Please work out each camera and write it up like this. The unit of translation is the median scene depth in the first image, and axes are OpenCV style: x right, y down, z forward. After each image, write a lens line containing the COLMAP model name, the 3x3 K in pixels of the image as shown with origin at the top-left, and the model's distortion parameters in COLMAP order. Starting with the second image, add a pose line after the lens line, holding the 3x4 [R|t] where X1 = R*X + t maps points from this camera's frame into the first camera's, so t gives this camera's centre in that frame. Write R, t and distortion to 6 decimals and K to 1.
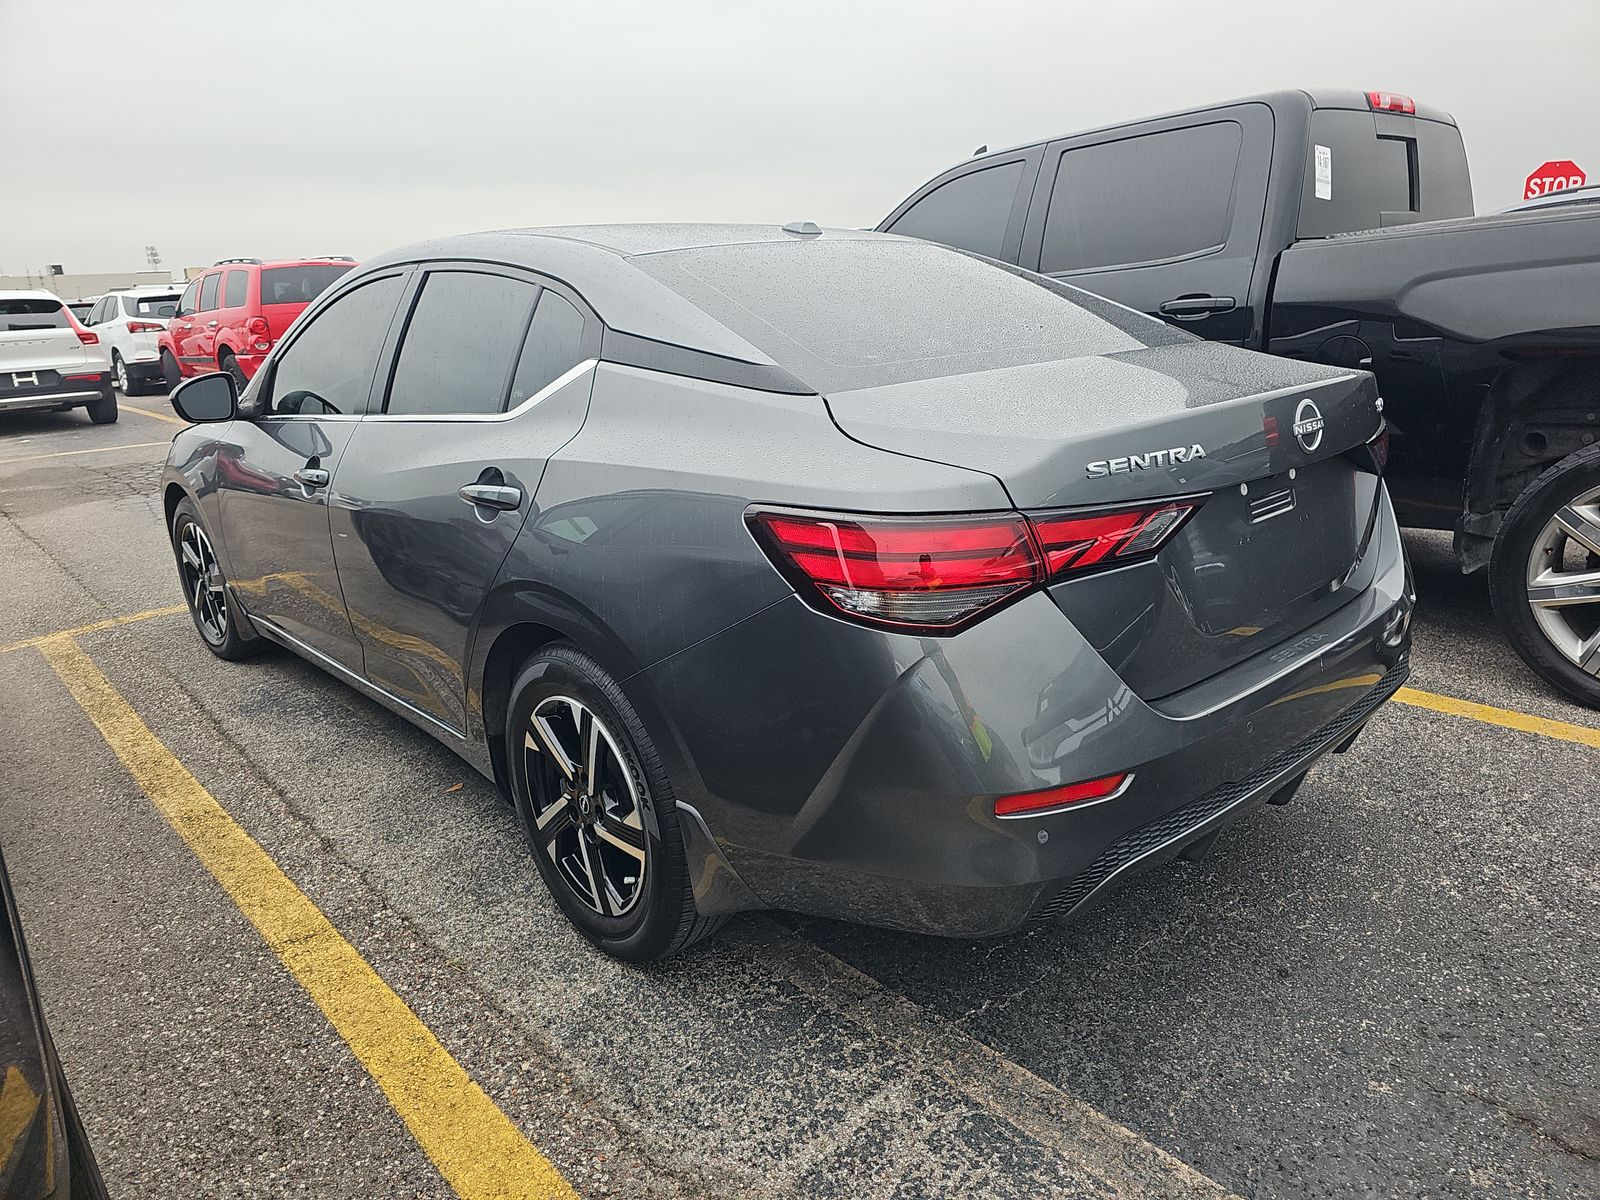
lens RADIAL K [[1051.5, 0, 802.7], [0, 1051.5, 590.2], [0, 0, 1]] dist [0.028710, -0.023172]
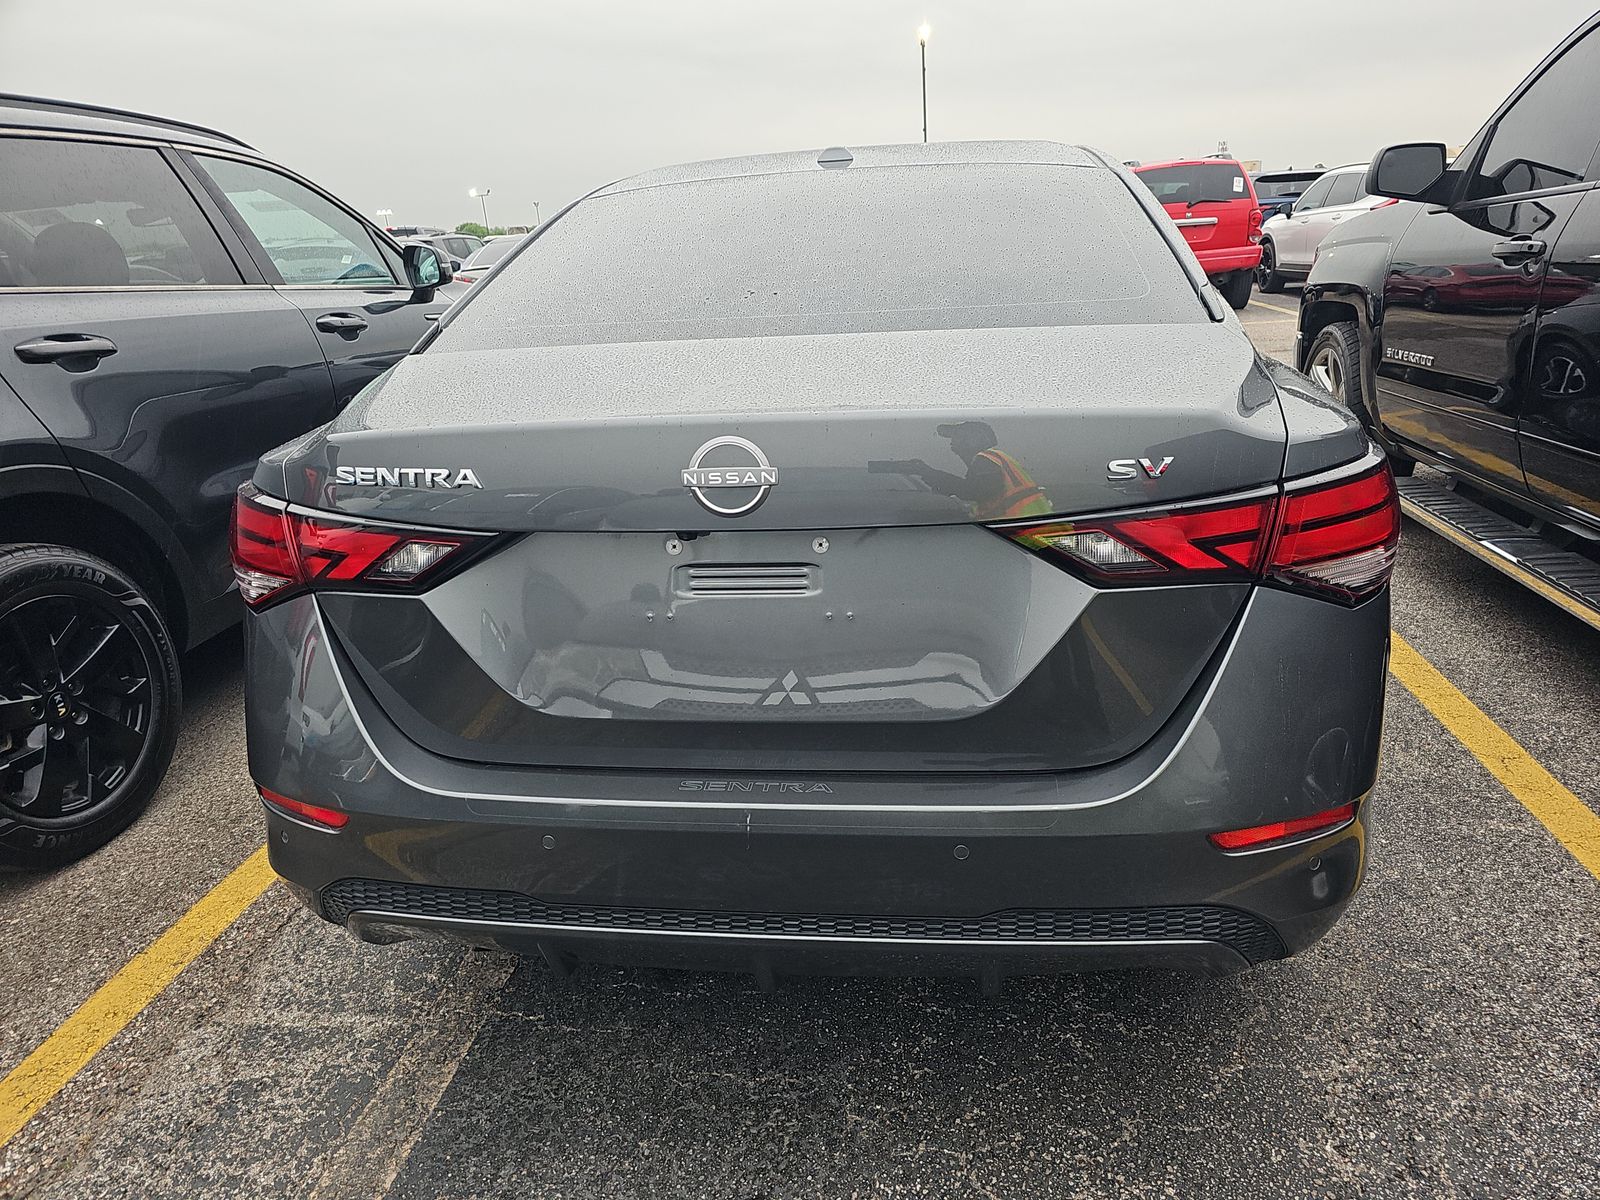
lens RADIAL K [[1051.5, 0, 803.4], [0, 1051.5, 606.1], [0, 0, 1]] dist [0.028710, -0.023172]
pose [[0.653981, 0.265615, -0.708349, 0.944027], [-0.189565, 0.964000, 0.186464, -0.196430], [0.732376, 0.012334, 0.680789, 0.542865]]
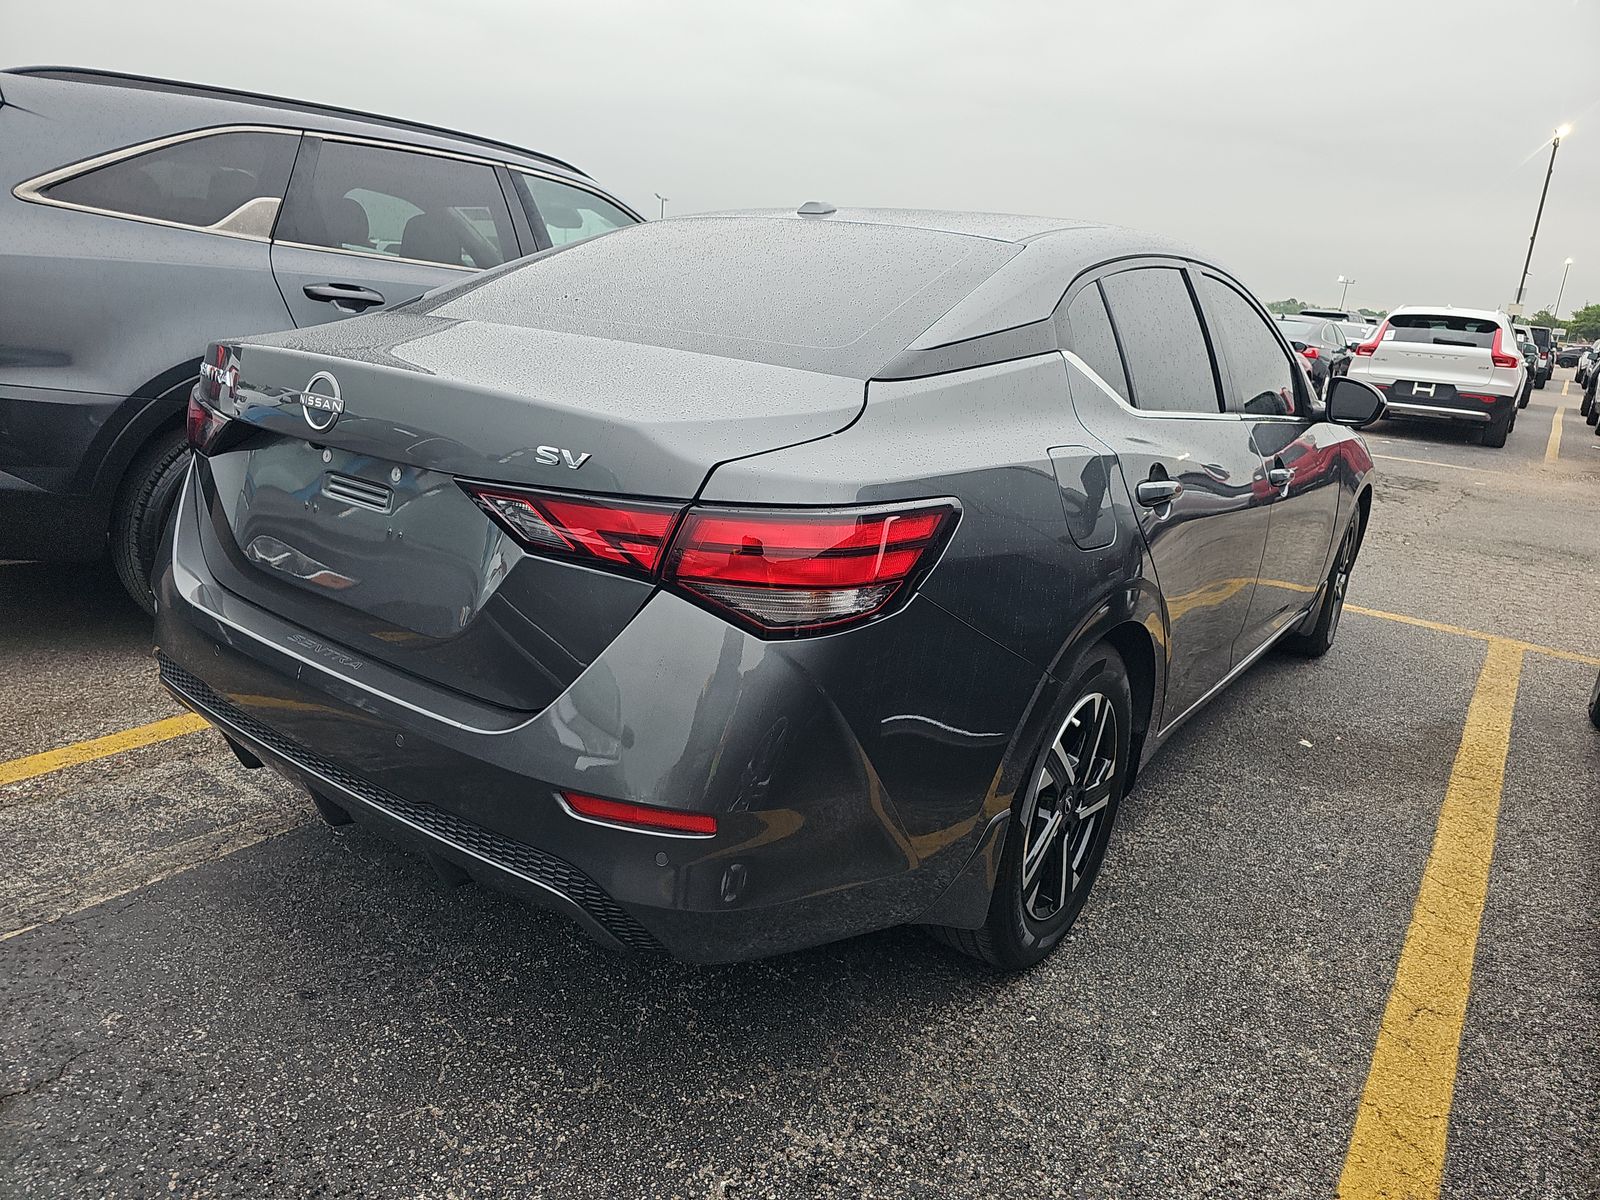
lens RADIAL K [[1051.5, 0, 801.6], [0, 1051.5, 599.7], [0, 0, 1]] dist [0.028710, -0.023172]
pose [[0.205690, 0.336055, -0.919108, 1.351844], [-0.355490, 0.900691, 0.249765, -0.350193], [0.911767, 0.275359, 0.304727, 1.080538]]
